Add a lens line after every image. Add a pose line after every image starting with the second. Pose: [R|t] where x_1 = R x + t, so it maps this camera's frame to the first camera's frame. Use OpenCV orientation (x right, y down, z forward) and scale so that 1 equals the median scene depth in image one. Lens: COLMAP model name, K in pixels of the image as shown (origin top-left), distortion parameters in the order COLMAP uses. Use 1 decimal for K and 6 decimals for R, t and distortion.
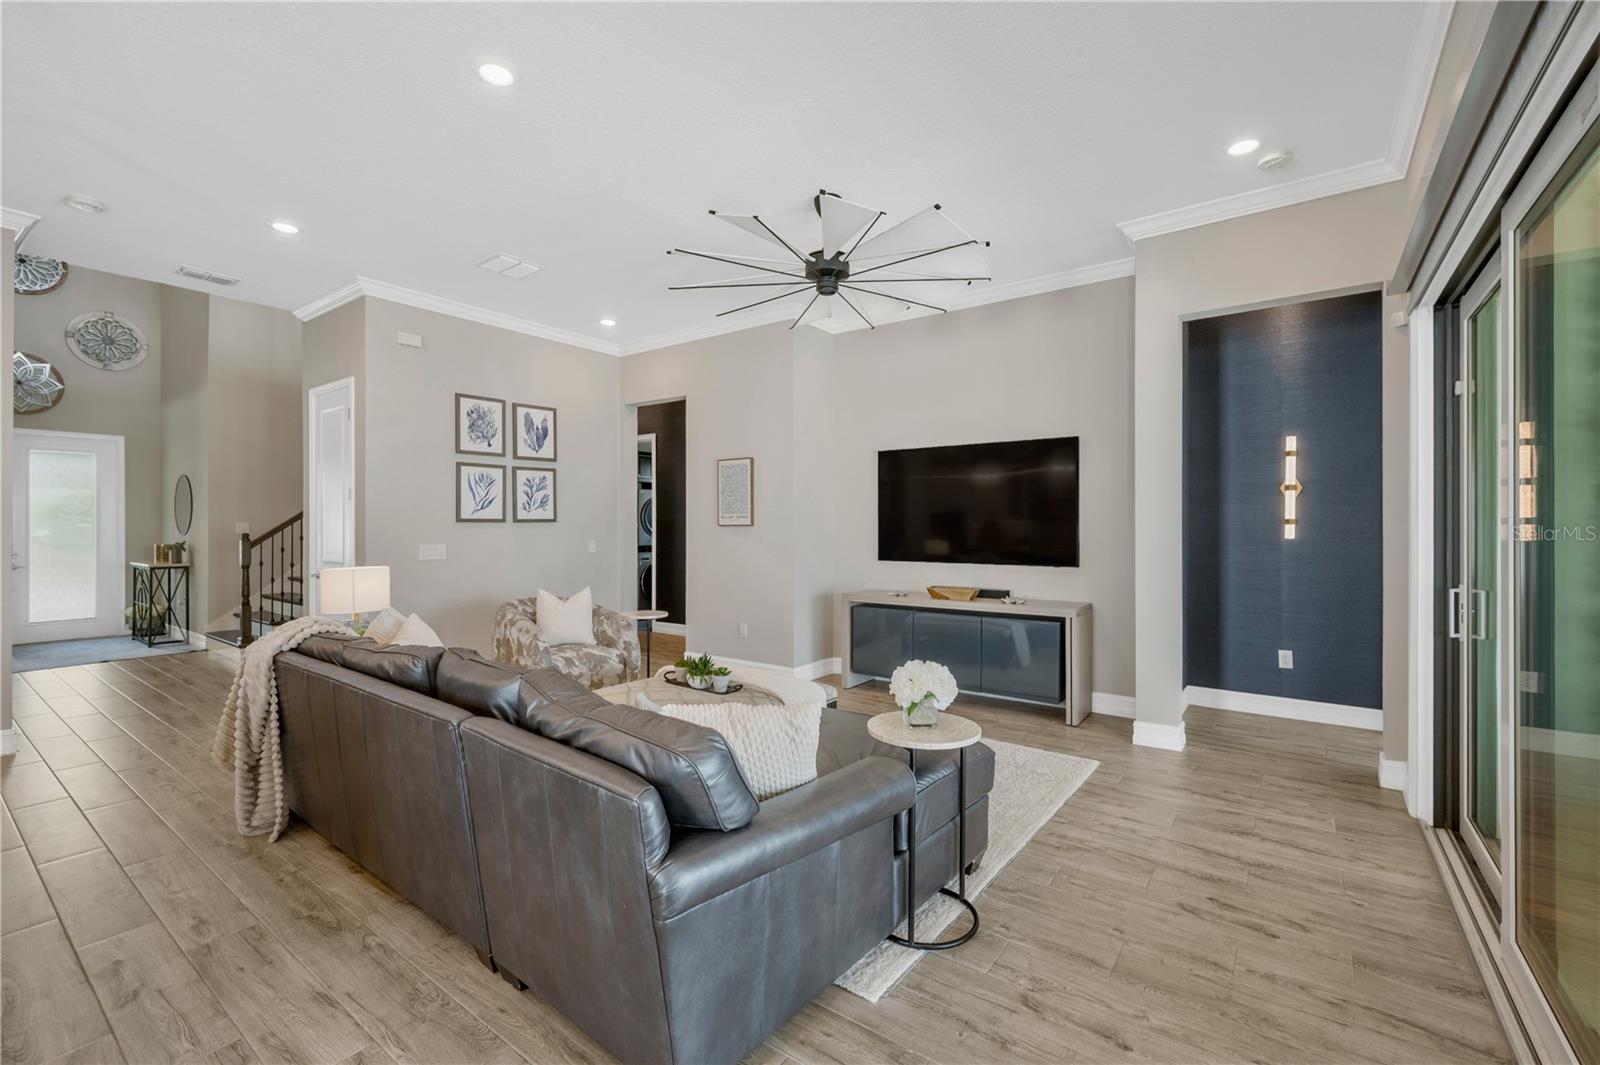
lens RADIAL K [[672.9, 0, 808.1], [0, 672.9, 519.3], [0, 0, 1]] dist [-0.008612, -0.000027]
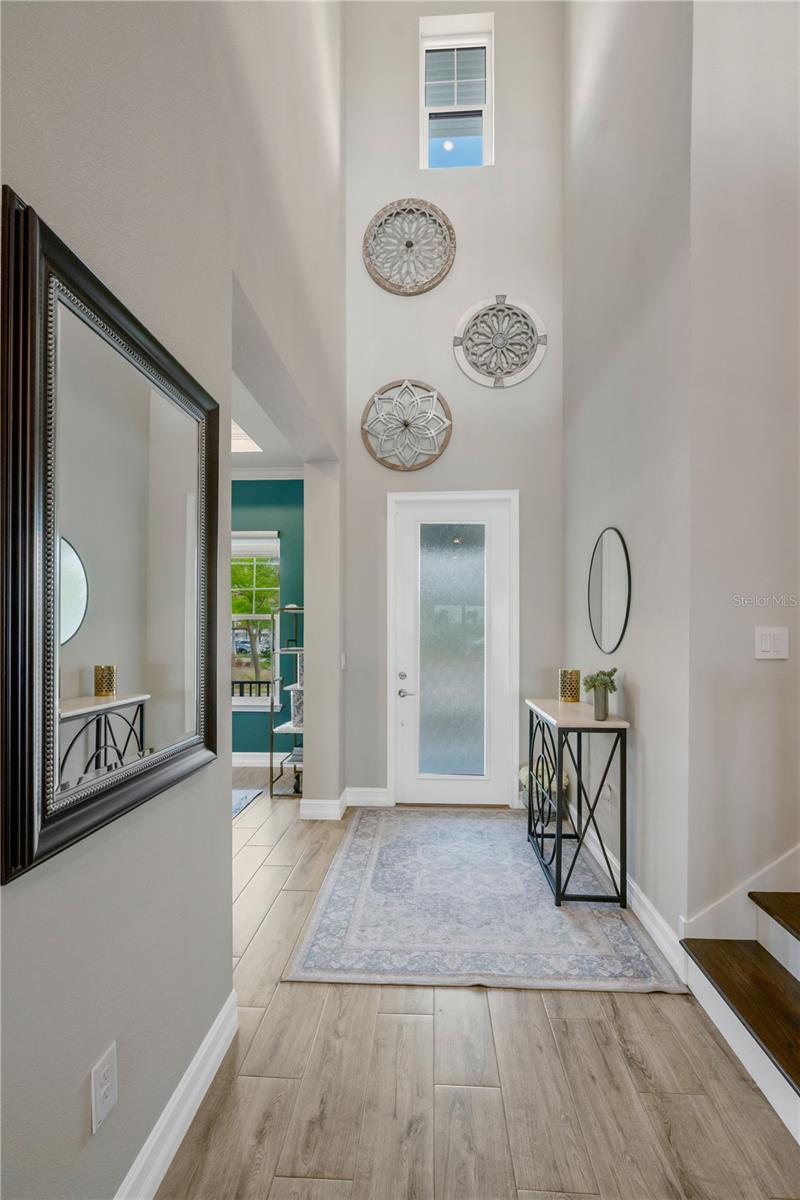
lens RADIAL K [[542.0, 0, 410.2], [0, 542.0, 633.5], [0, 0, 1]] dist [0.000986, -0.000920]
pose [[0.553267, 0.003004, -0.832999, -0.693513], [-0.004088, 0.999991, 0.000891, 0.007653], [0.832994, 0.002912, 0.553274, 0.669116]]
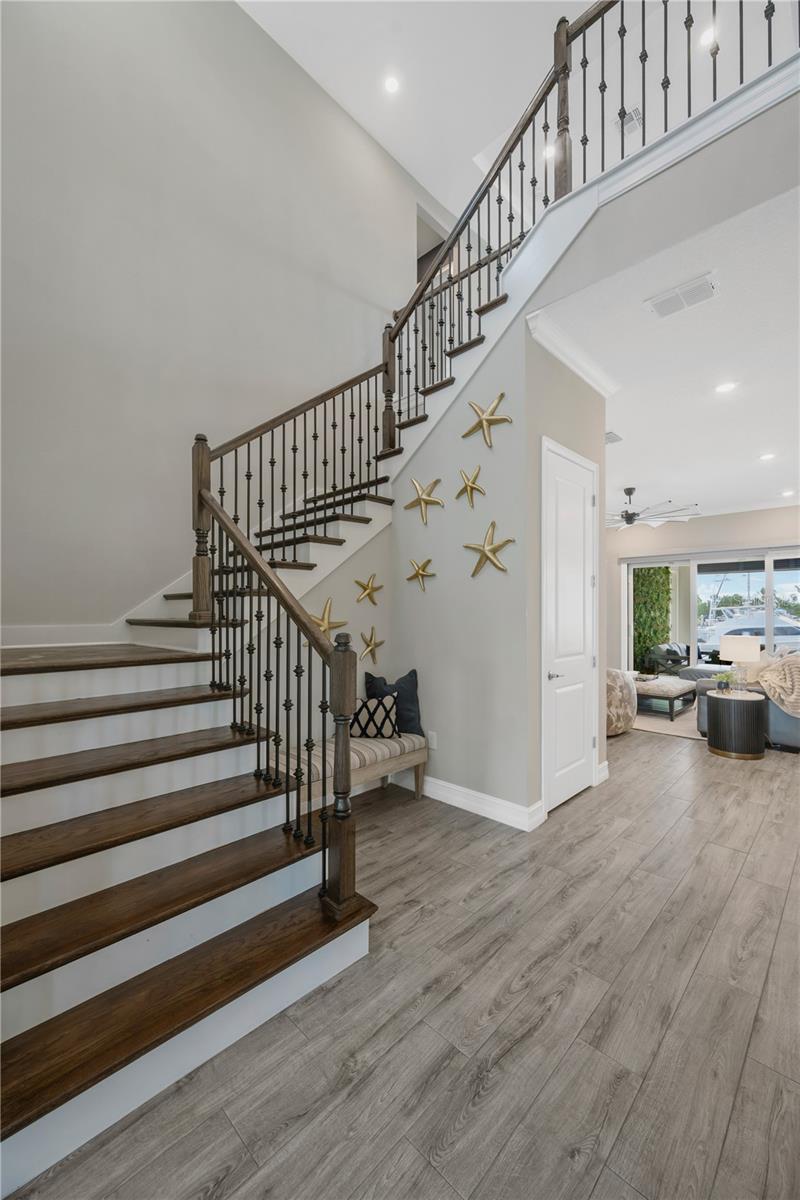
lens RADIAL K [[471.4, 0, 396.5], [0, 471.4, 607.0], [0, 0, 1]] dist [0.000506, -0.000080]
pose [[0.148954, 0.007210, 0.988818, -0.970897], [0.000484, 0.999973, -0.007364, 0.005012], [-0.988844, 0.001575, 0.148946, 0.795779]]
